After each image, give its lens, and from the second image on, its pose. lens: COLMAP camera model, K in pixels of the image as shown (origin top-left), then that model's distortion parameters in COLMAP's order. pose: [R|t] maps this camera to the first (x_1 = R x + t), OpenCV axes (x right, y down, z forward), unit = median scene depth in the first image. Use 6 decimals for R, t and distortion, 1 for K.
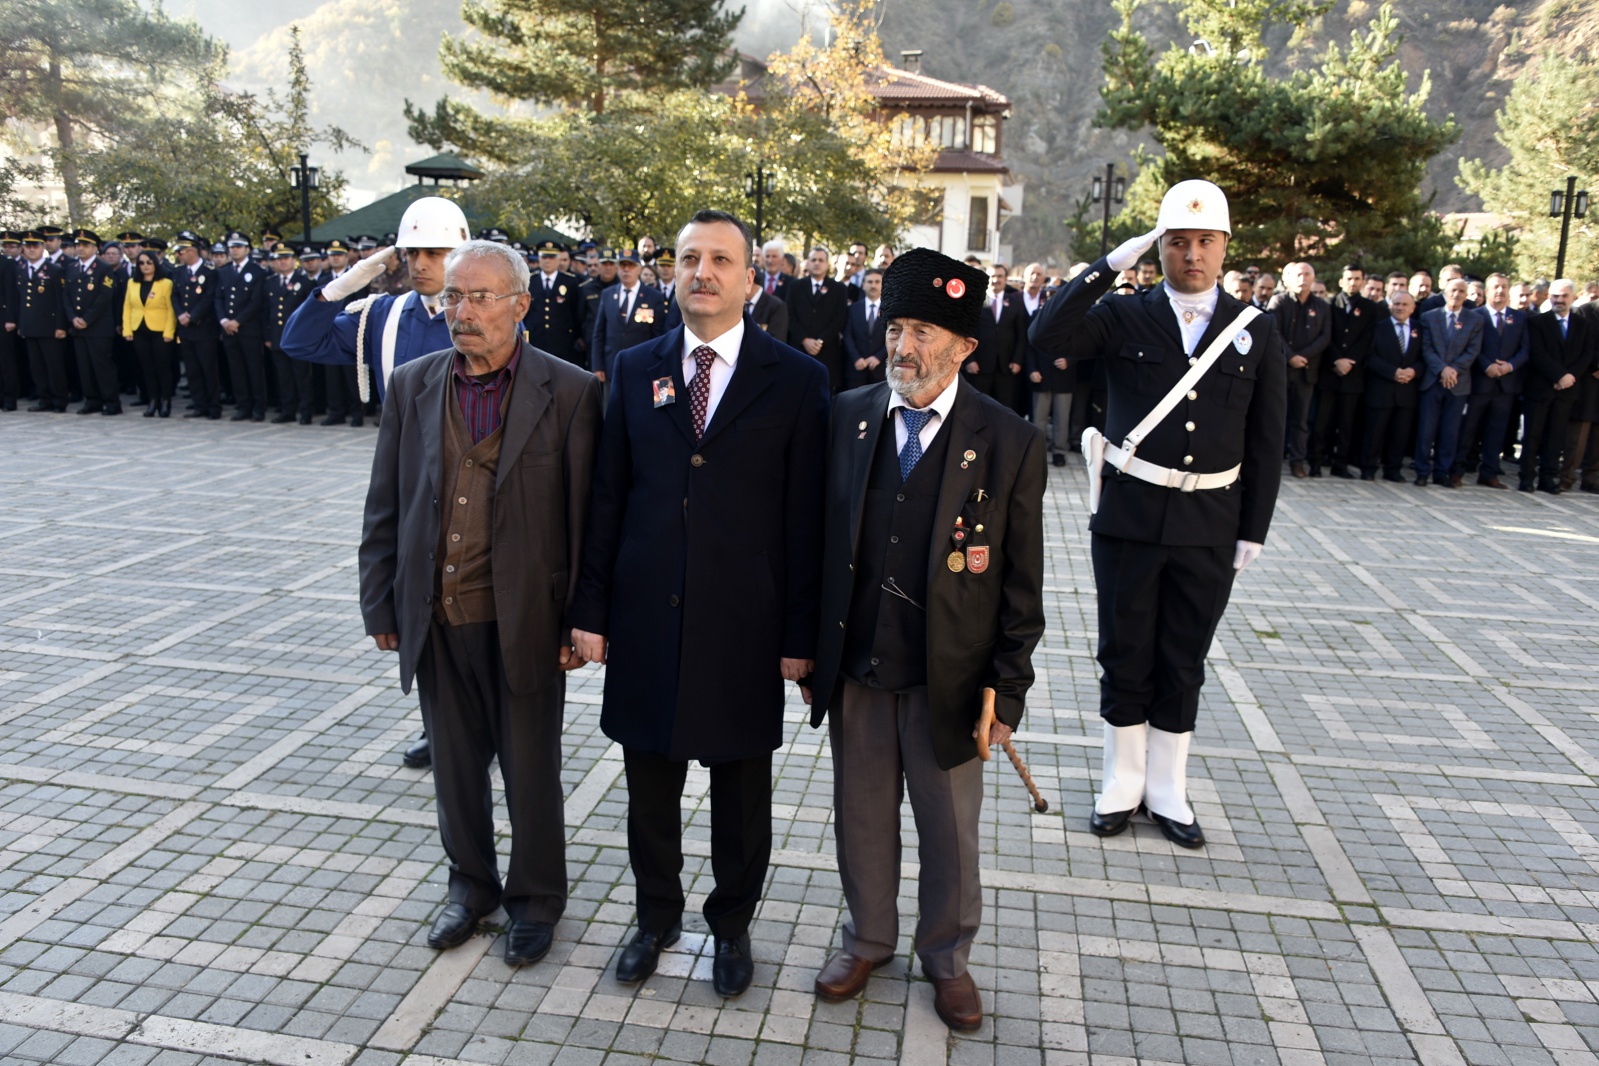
lens RADIAL K [[1239.1, 0, 808.0], [0, 1239.1, 557.9], [0, 0, 1]] dist [-0.048853, -0.003359]
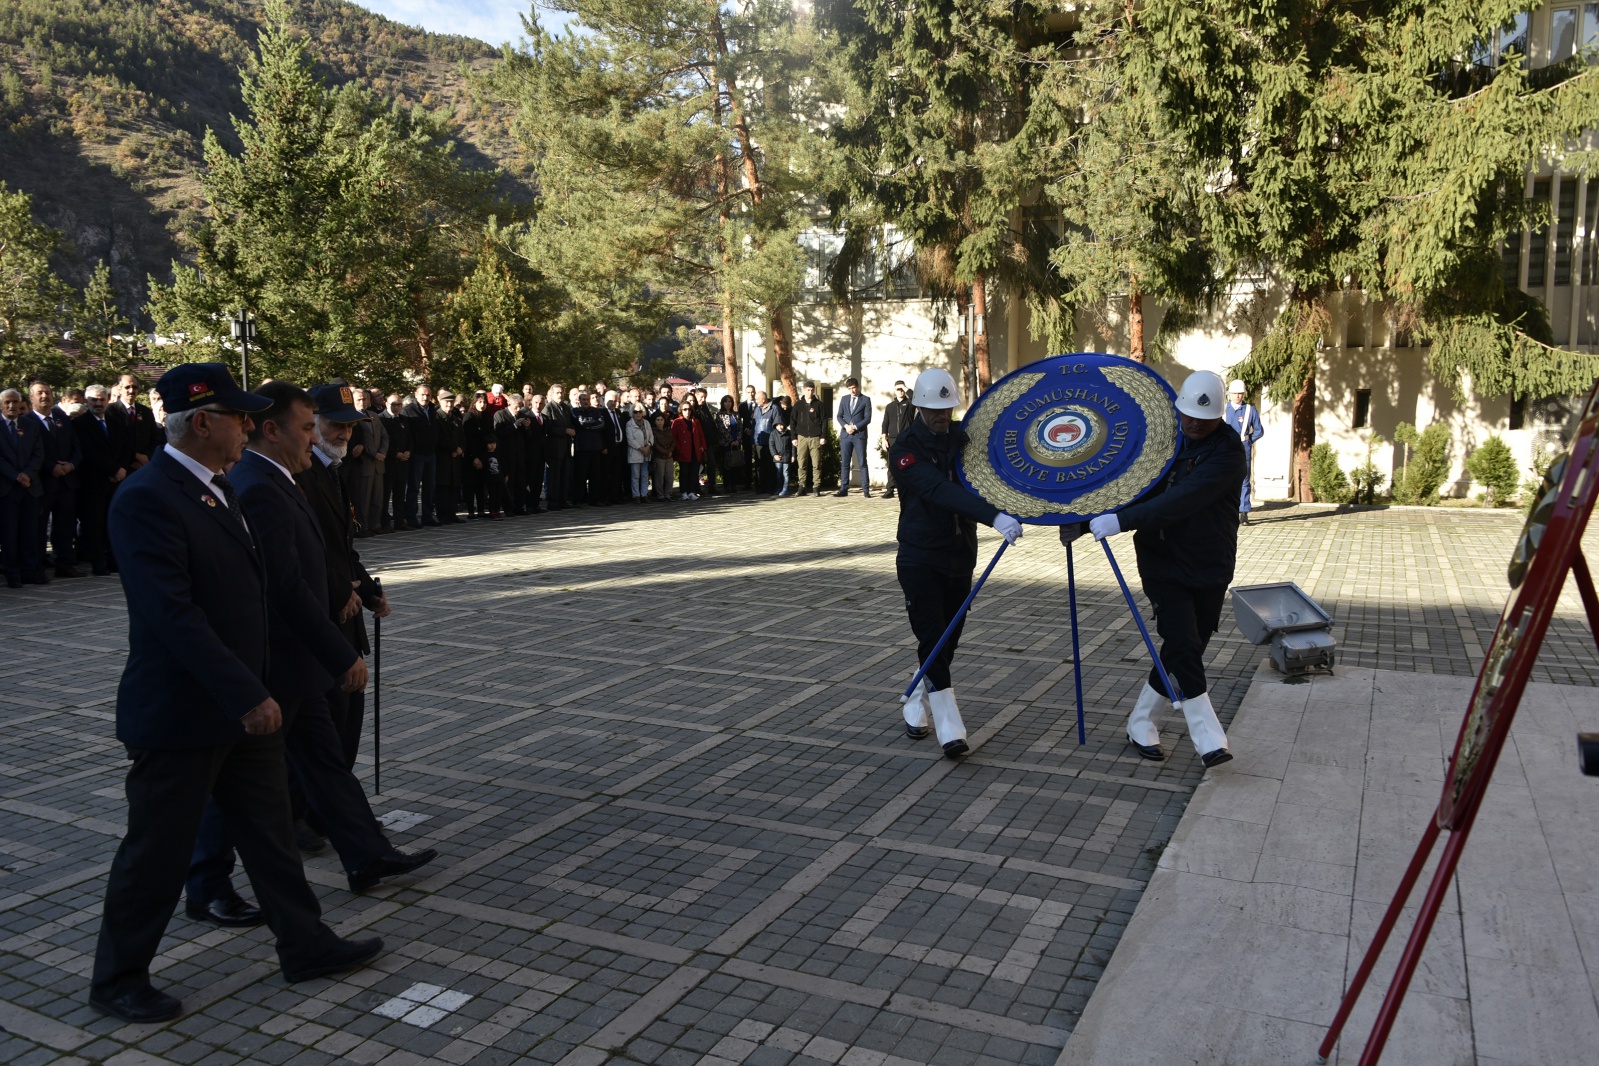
lens RADIAL K [[1245.2, 0, 808.0], [0, 1245.2, 562.1], [0, 0, 1]] dist [-0.043377, -0.008461]
pose [[0.281646, -0.157734, 0.946465, -0.288090], [0.233636, 0.967981, 0.091795, -0.022673], [-0.930640, 0.195274, 0.309480, 0.080911]]
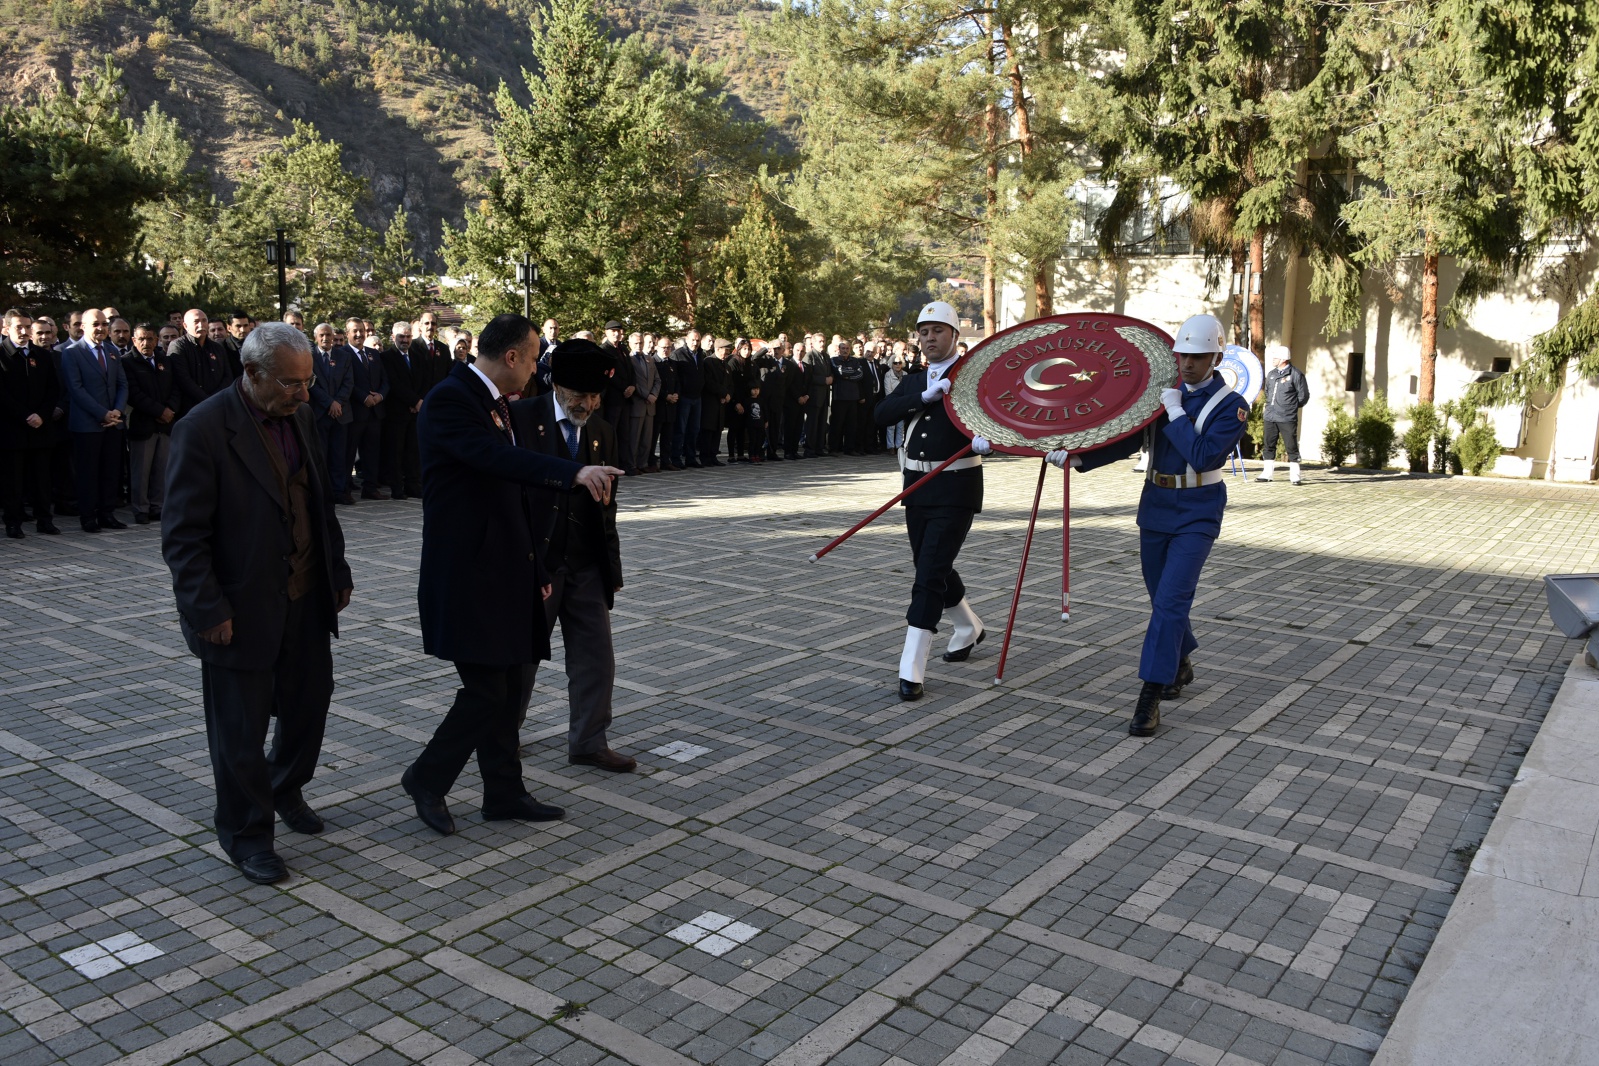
lens RADIAL K [[1239.1, 0, 808.0], [0, 1239.1, 557.9], [0, 0, 1]] dist [-0.048853, -0.003359]
pose [[0.464219, -0.168105, 0.869621, -0.289147], [0.195862, 0.977001, 0.084308, -0.026178], [-0.863793, 0.131189, 0.486468, 0.101004]]
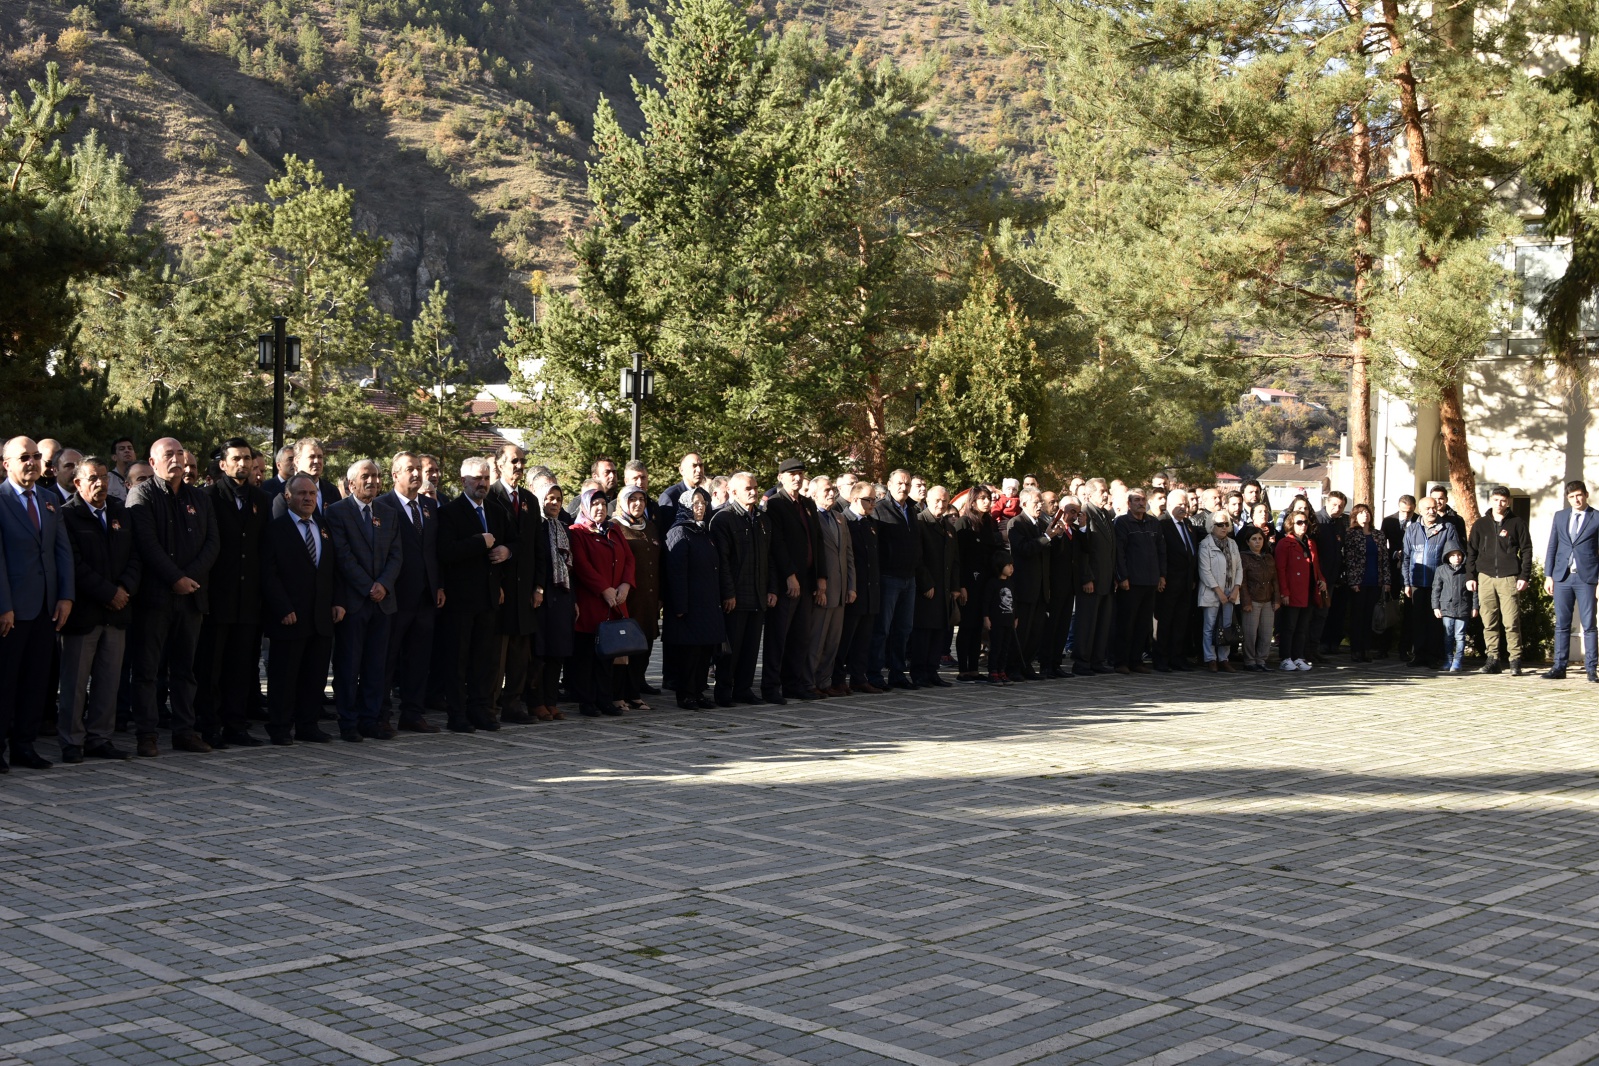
lens RADIAL K [[1969.4, 0, 804.5], [0, 1969.4, 556.8], [0, 0, 1]] dist [-0.032625, 0.022553]
pose [[0.561708, -0.043349, 0.826199, -0.310082], [0.181018, 0.980870, -0.071605, -0.039699], [-0.807290, 0.189778, 0.558809, 0.142034]]
